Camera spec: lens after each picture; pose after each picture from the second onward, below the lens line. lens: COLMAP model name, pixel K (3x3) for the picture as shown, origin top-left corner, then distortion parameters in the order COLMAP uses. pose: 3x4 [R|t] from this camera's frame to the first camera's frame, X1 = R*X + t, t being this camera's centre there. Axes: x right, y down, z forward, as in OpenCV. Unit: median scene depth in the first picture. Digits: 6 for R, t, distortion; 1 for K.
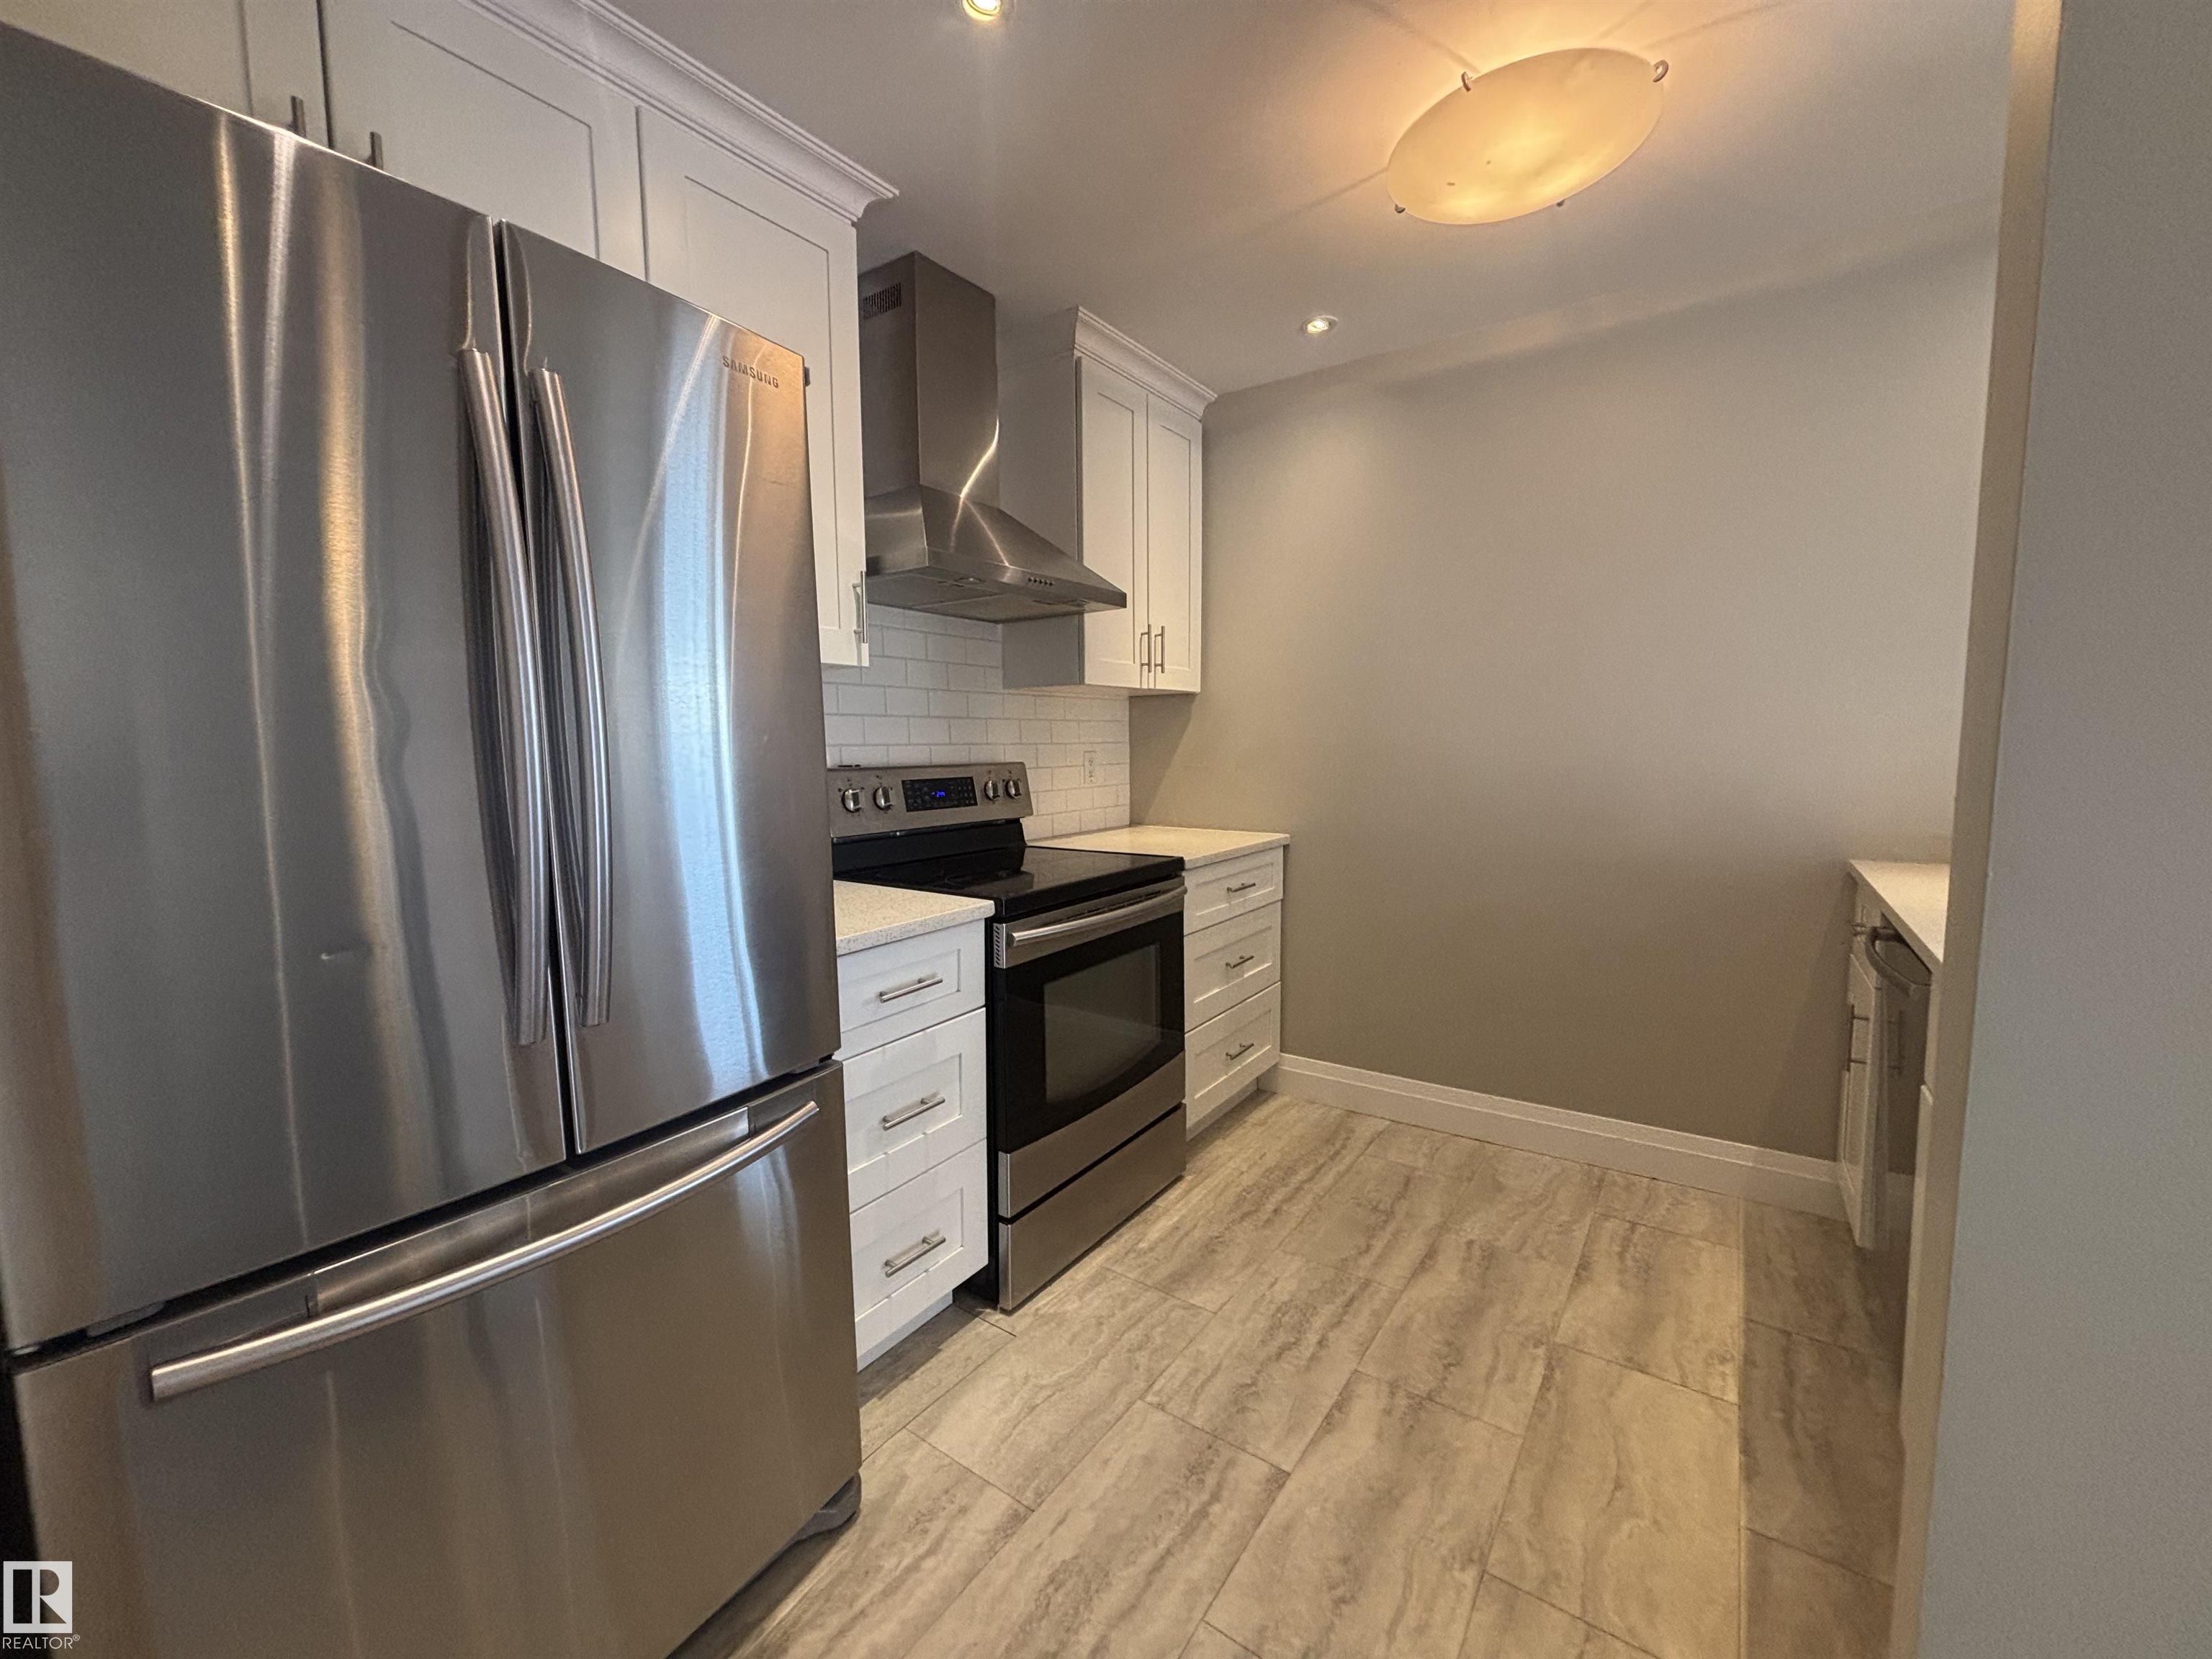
lens RADIAL K [[888.6, 0, 1098.9], [0, 888.6, 826.7], [0, 0, 1]] dist [0.002426, -0.000570]
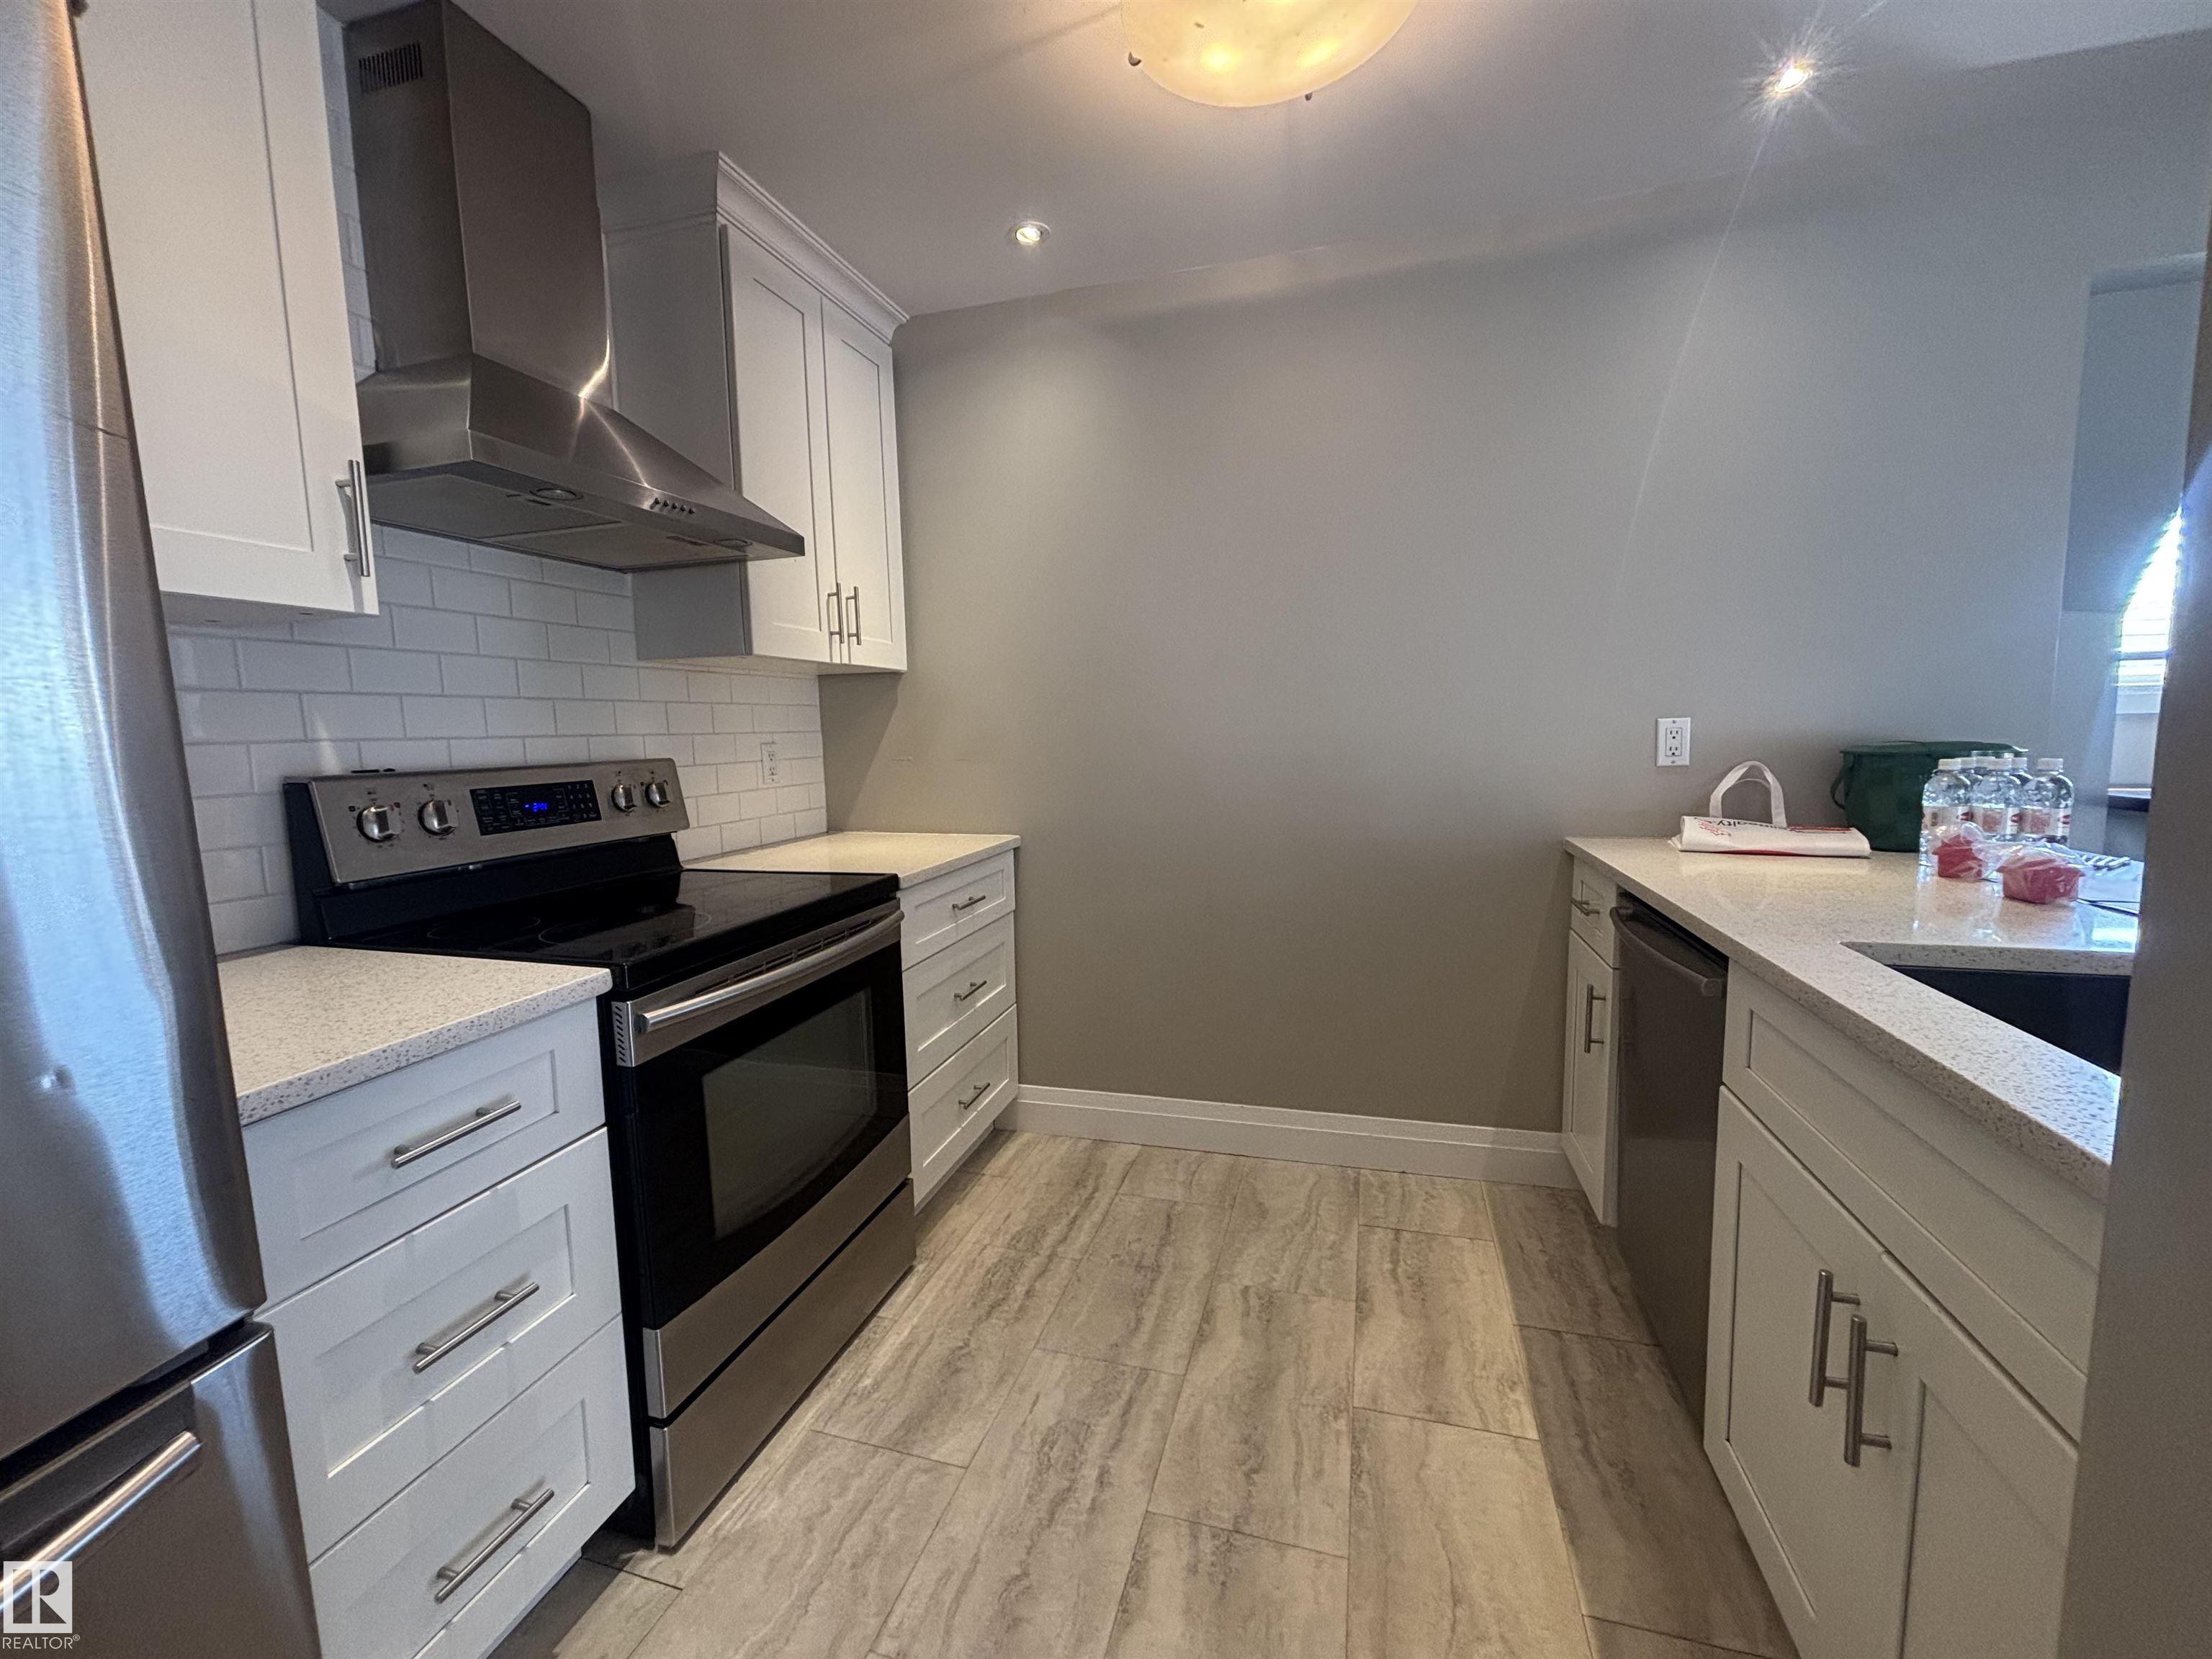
lens RADIAL K [[888.6, 0, 1098.6], [0, 888.6, 825.2], [0, 0, 1]] dist [0.002426, -0.000570]
pose [[0.946497, -0.045867, 0.319436, 0.016523], [0.043015, 0.998947, 0.015983, -0.015921], [-0.319833, -0.001388, 0.947473, 0.209804]]
